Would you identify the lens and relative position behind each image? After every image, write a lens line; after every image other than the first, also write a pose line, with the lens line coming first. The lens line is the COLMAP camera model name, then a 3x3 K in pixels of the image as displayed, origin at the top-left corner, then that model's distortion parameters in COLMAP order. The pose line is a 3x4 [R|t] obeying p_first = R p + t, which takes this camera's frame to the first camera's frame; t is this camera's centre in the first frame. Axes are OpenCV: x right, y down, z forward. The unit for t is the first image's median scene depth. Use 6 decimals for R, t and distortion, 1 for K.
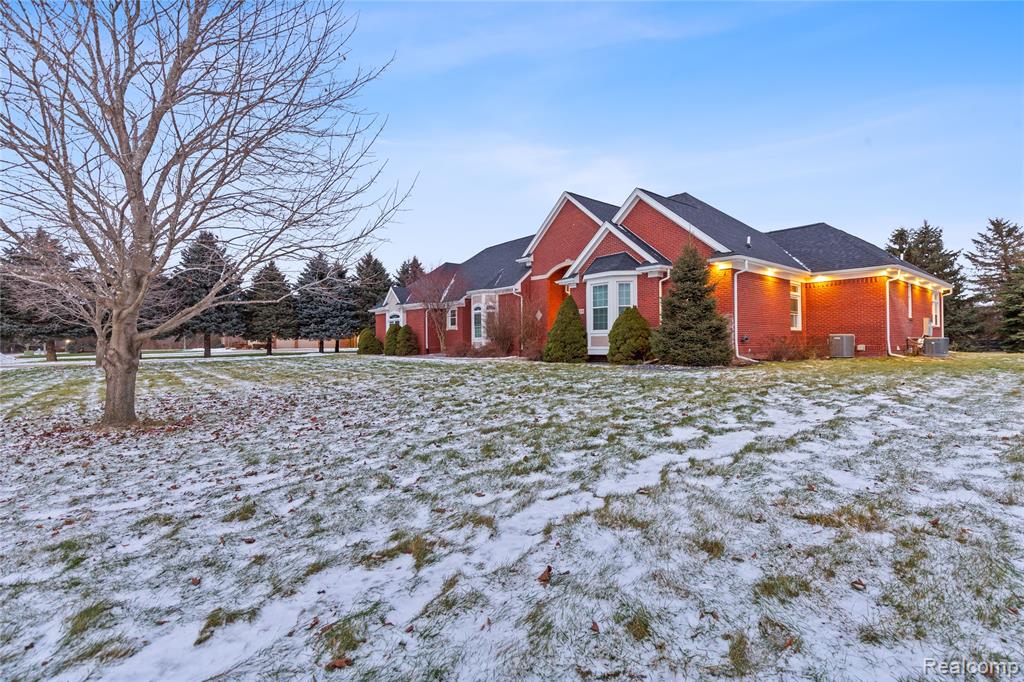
lens RADIAL K [[468.2, 0, 516.2], [0, 468.2, 343.8], [0, 0, 1]] dist [-0.000157, 0.000153]
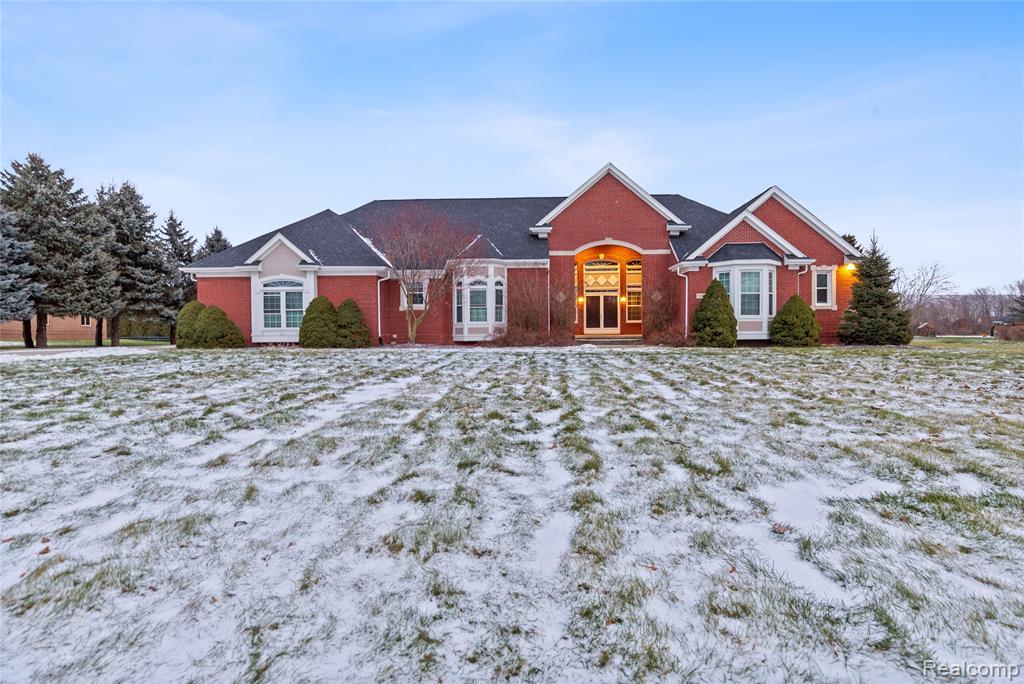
lens RADIAL K [[468.2, 0, 516.2], [0, 468.2, 344.8], [0, 0, 1]] dist [-0.000157, 0.000153]
pose [[0.673363, -0.017244, 0.739111, -0.711162], [0.002631, 0.999777, 0.020929, 0.009680], [-0.739308, -0.012149, 0.673258, 0.524163]]
